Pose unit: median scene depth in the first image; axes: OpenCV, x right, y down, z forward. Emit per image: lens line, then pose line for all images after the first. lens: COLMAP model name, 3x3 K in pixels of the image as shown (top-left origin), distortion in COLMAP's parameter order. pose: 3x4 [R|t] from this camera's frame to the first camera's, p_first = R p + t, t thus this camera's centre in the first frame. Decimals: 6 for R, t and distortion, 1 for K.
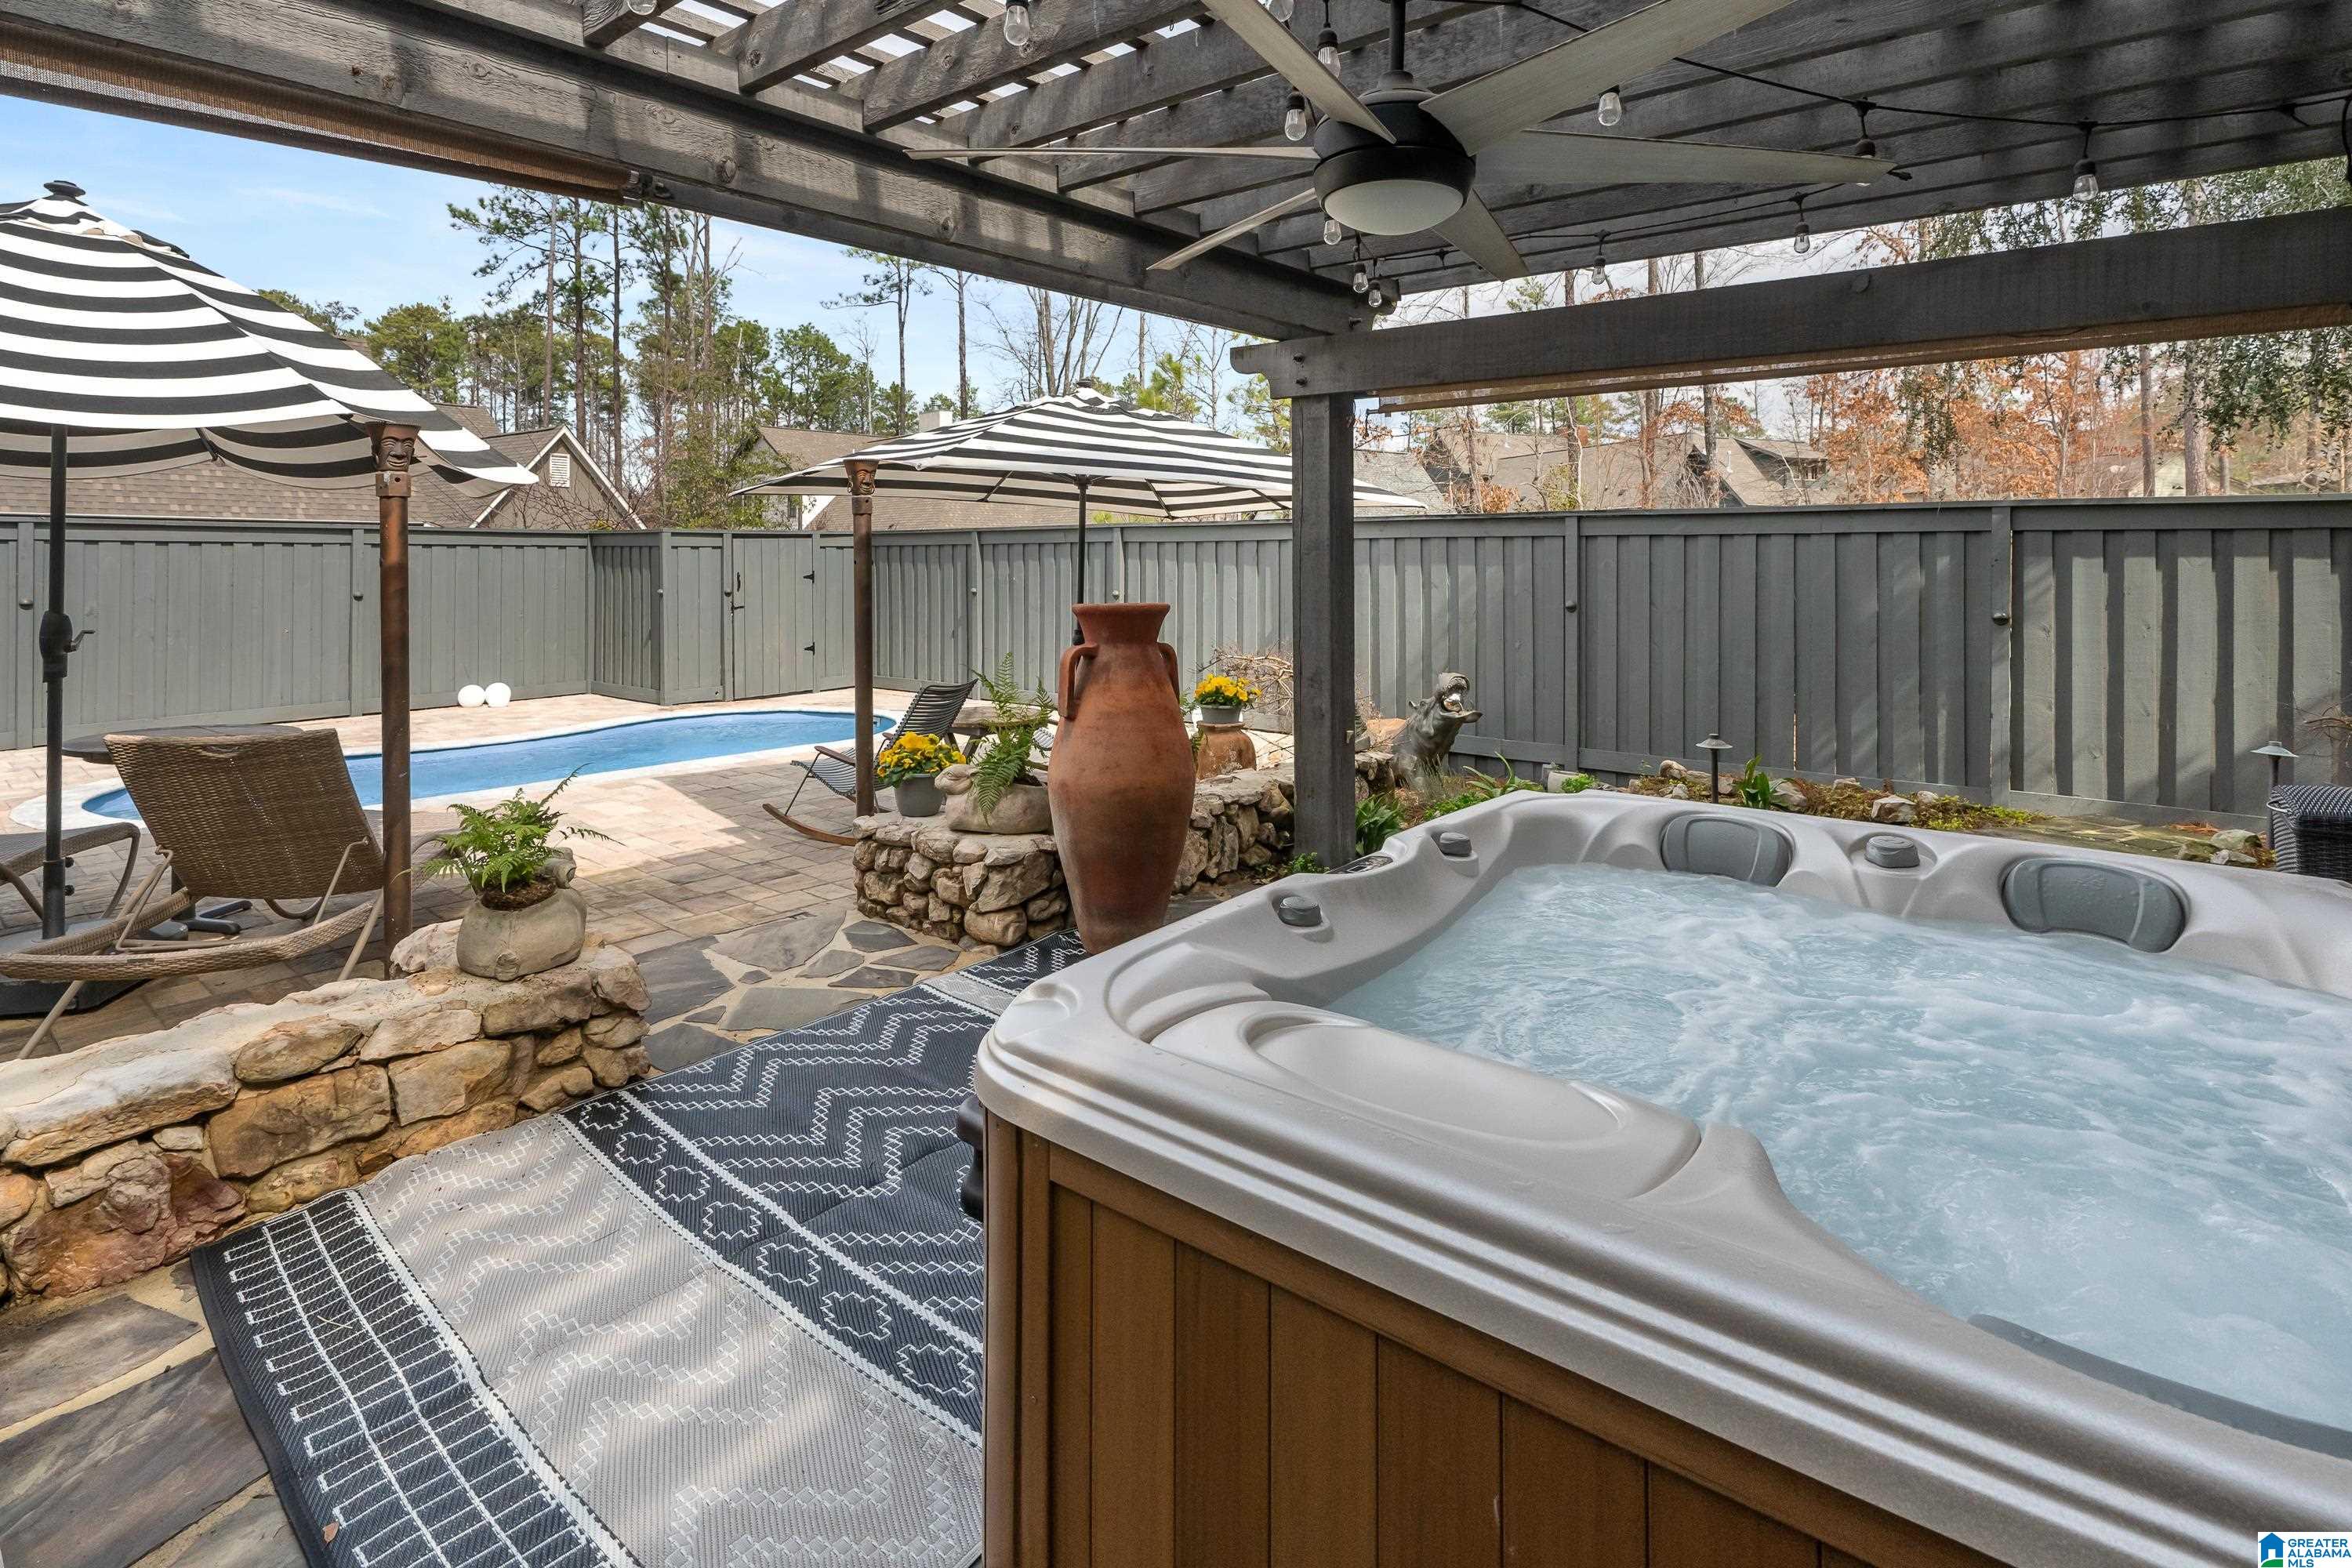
lens RADIAL K [[1135.8, 0, 1180.0], [0, 1135.8, 552.0], [0, 0, 1]] dist [-0.008783, 0.000422]
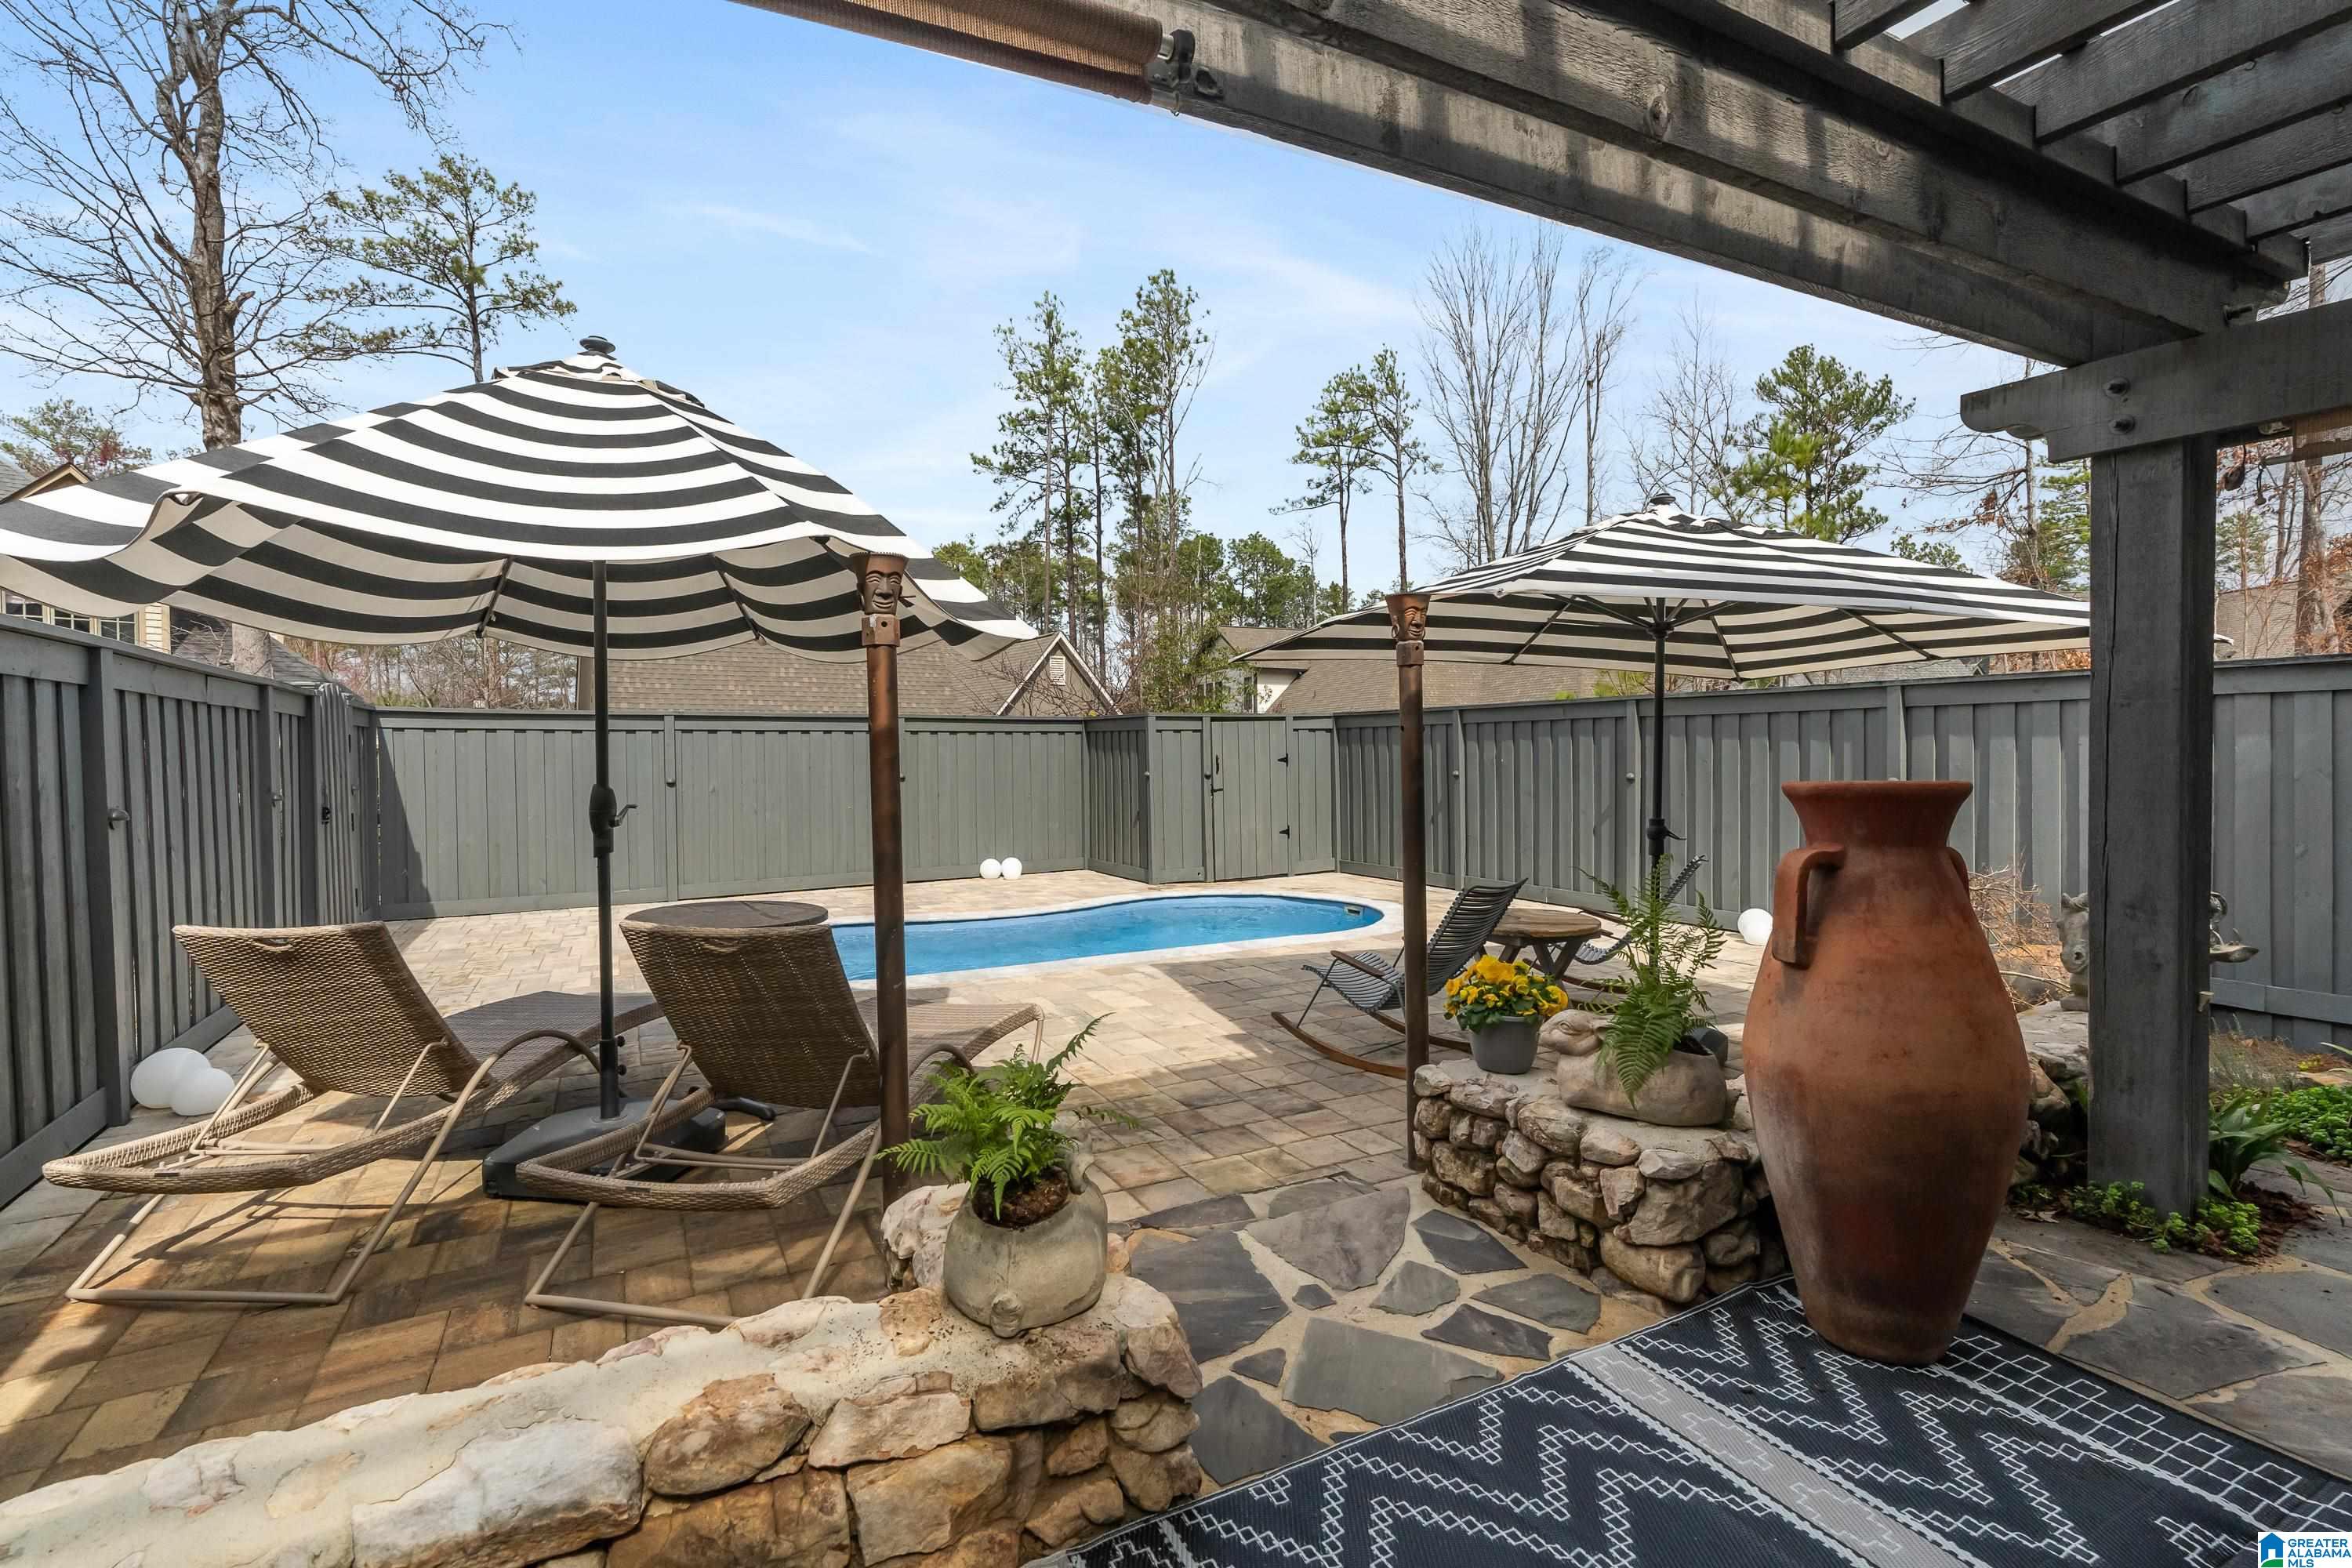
lens RADIAL K [[1032.8, 0, 1178.8], [0, 1032.8, 806.3], [0, 0, 1]] dist [0.000956, 0.000138]
pose [[0.926721, 0.012293, -0.375549, -0.184209], [0.010713, 0.998194, 0.059111, 0.021419], [0.375597, -0.058803, 0.924916, 0.329475]]
